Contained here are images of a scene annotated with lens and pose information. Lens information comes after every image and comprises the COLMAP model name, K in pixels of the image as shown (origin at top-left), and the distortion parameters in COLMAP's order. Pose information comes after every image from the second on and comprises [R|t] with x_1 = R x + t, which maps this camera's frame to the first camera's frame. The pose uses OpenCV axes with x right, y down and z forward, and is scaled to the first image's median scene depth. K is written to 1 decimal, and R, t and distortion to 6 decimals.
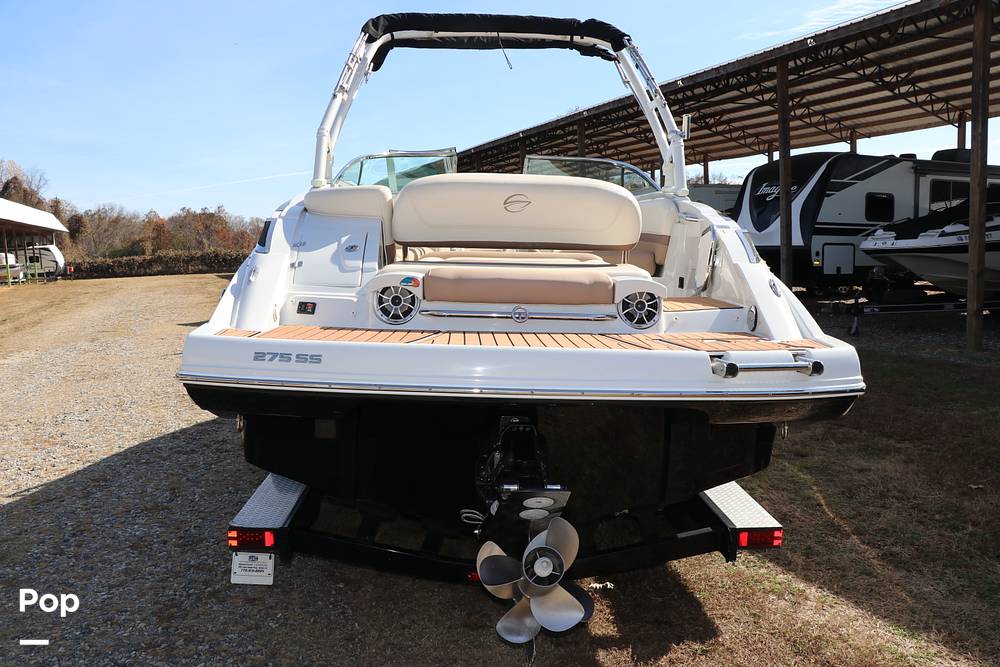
lens RADIAL K [[794.4, 0, 502.4], [0, 794.4, 325.7], [0, 0, 1]] dist [-0.176424, 0.138961]
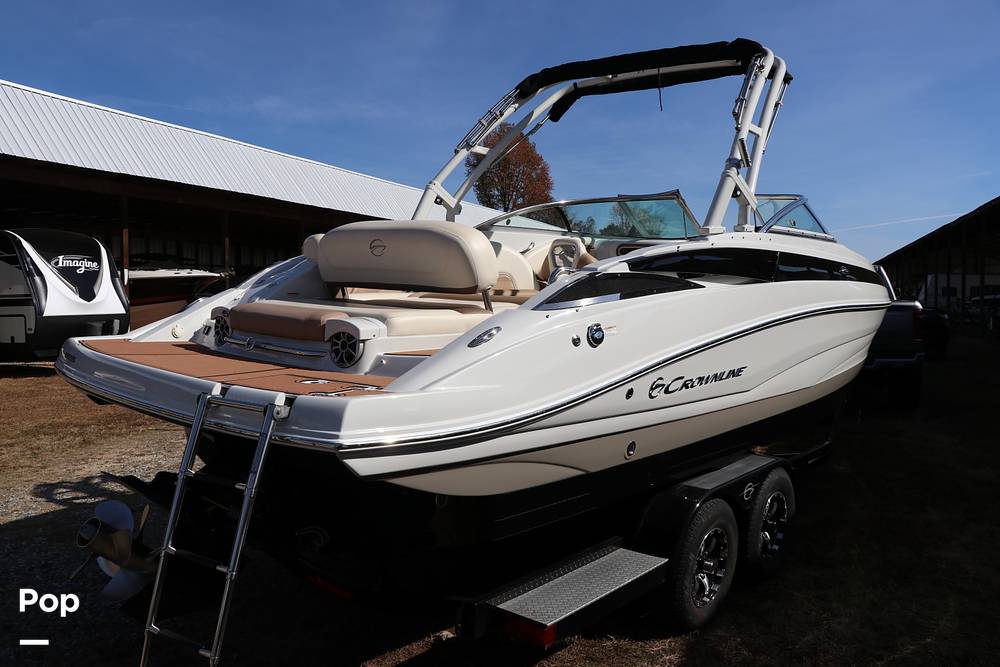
lens RADIAL K [[797.0, 0, 500.0], [0, 797.0, 333.5], [0, 0, 1]] dist [-0.177601, 0.144917]
pose [[0.732159, 0.065183, -0.678007, 0.537052], [-0.096779, 0.995267, -0.008825, -0.026674], [0.674223, 0.072078, 0.735002, 0.194689]]
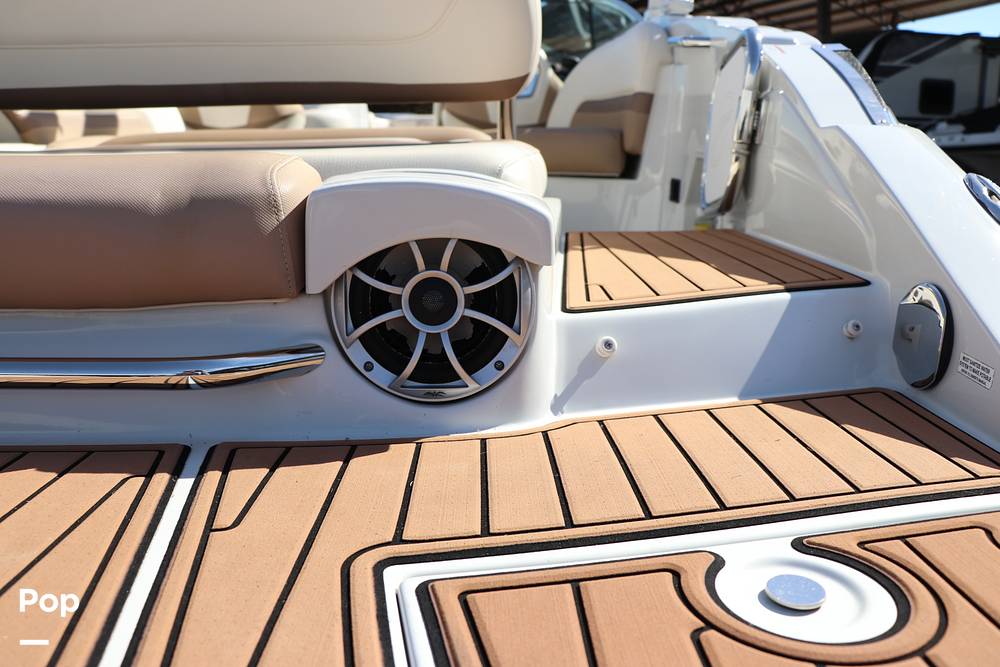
lens RADIAL K [[797.0, 0, 500.0], [0, 797.0, 333.5], [0, 0, 1]] dist [-0.177601, 0.144917]
pose [[0.999711, -0.010598, -0.021584, 0.103280], [0.013164, 0.992386, 0.122461, -0.022427], [0.020122, -0.122710, 0.992239, 0.407739]]
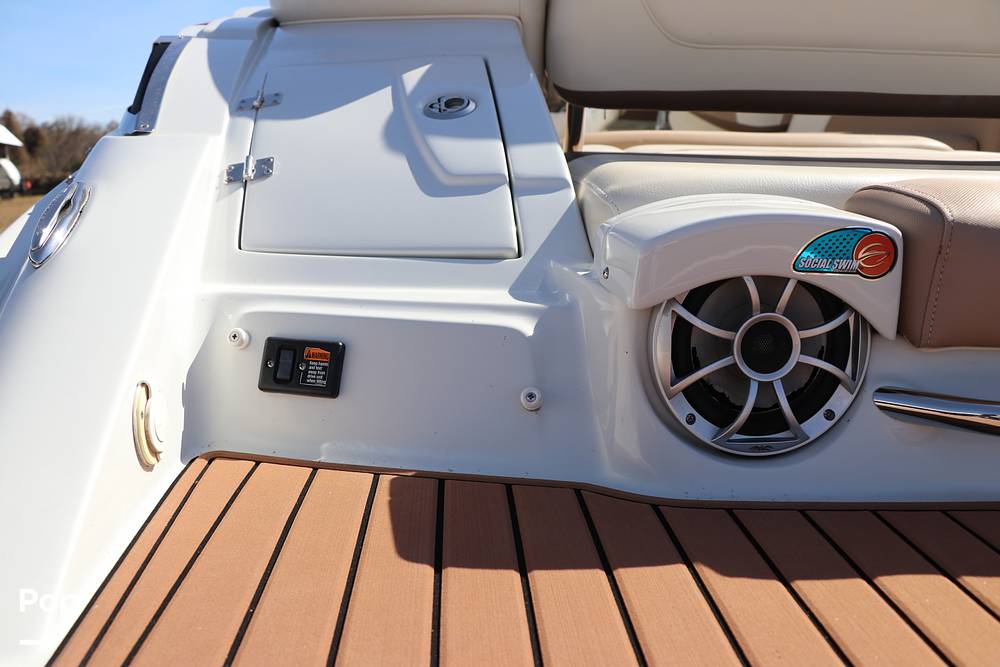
lens RADIAL K [[797.0, 0, 500.0], [0, 797.0, 333.5], [0, 0, 1]] dist [-0.177601, 0.144917]
pose [[0.999334, -0.027475, 0.024003, -0.105779], [0.024069, 0.990932, 0.132195, -0.031978], [-0.027417, -0.131529, 0.990933, 0.415185]]
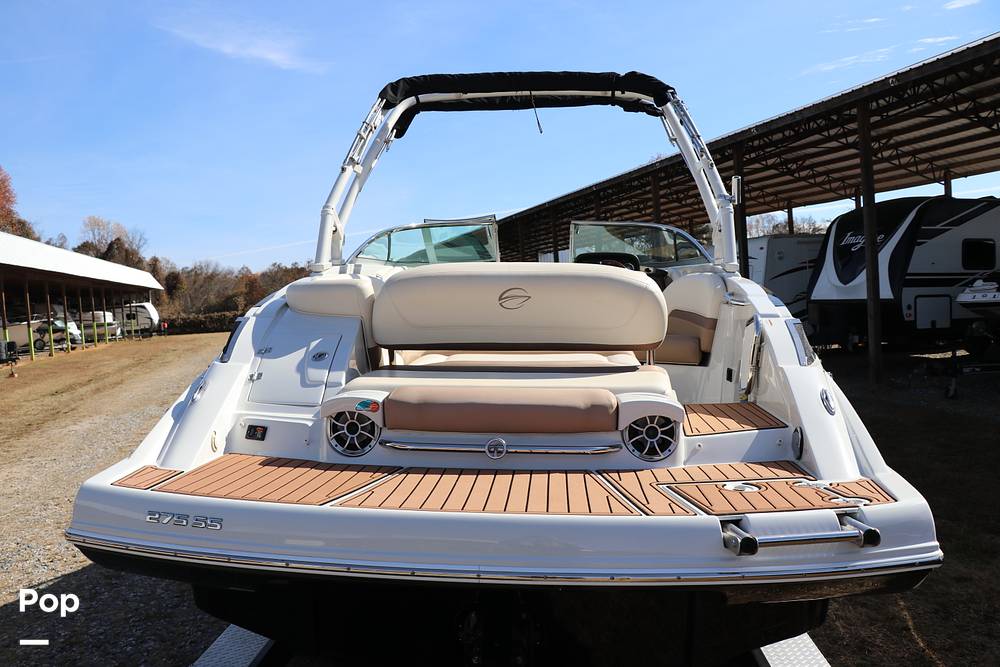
lens RADIAL K [[797.0, 0, 500.0], [0, 797.0, 333.5], [0, 0, 1]] dist [-0.177601, 0.144917]
pose [[0.993675, -0.015256, -0.111250, 0.058750], [0.009290, 0.998501, -0.053944, -0.043596], [0.111906, 0.052570, 0.992327, 0.096011]]
